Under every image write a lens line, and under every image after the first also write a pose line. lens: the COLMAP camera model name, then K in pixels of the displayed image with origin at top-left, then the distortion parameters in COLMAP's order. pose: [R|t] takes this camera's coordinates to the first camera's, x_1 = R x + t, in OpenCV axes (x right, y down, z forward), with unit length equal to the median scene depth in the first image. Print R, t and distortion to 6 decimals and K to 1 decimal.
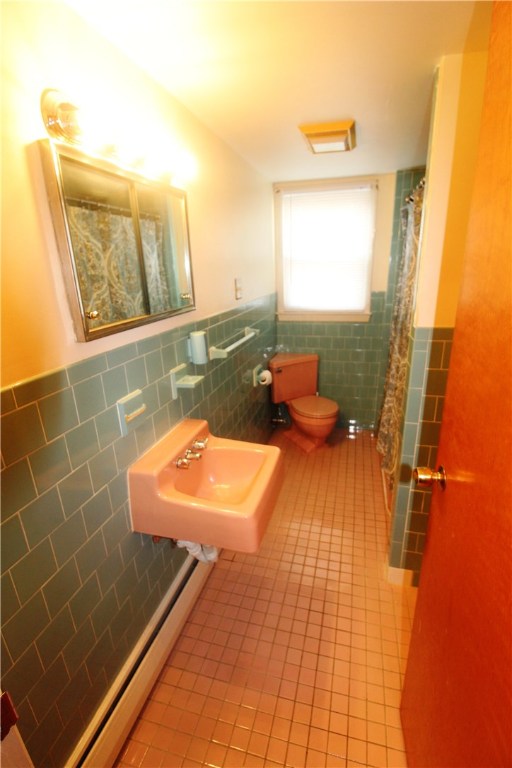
lens RADIAL K [[357.1, 0, 258.7], [0, 357.1, 384.8], [0, 0, 1]] dist [-0.001233, -0.011109]
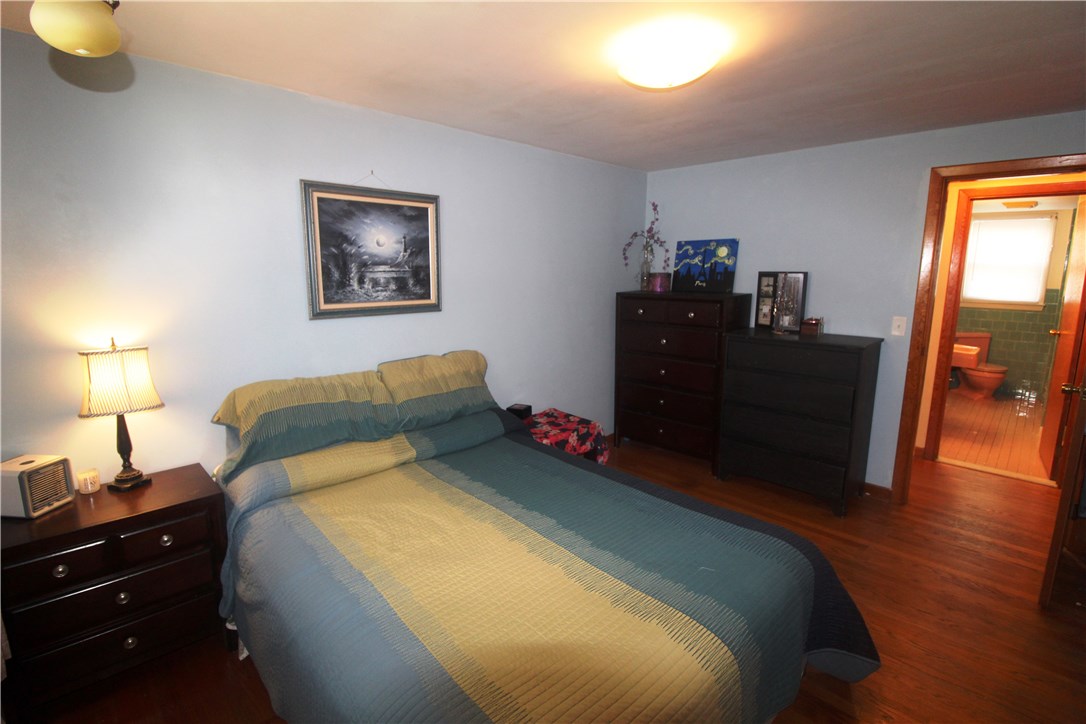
lens RADIAL K [[504.9, 0, 543.4], [0, 504.9, 357.6], [0, 0, 1]] dist [-0.001233, -0.011109]
pose [[0.864235, 0.116685, -0.489370, -0.377048], [-0.186069, 0.977891, -0.095432, 0.527383], [0.467415, 0.173532, 0.866839, -1.482656]]
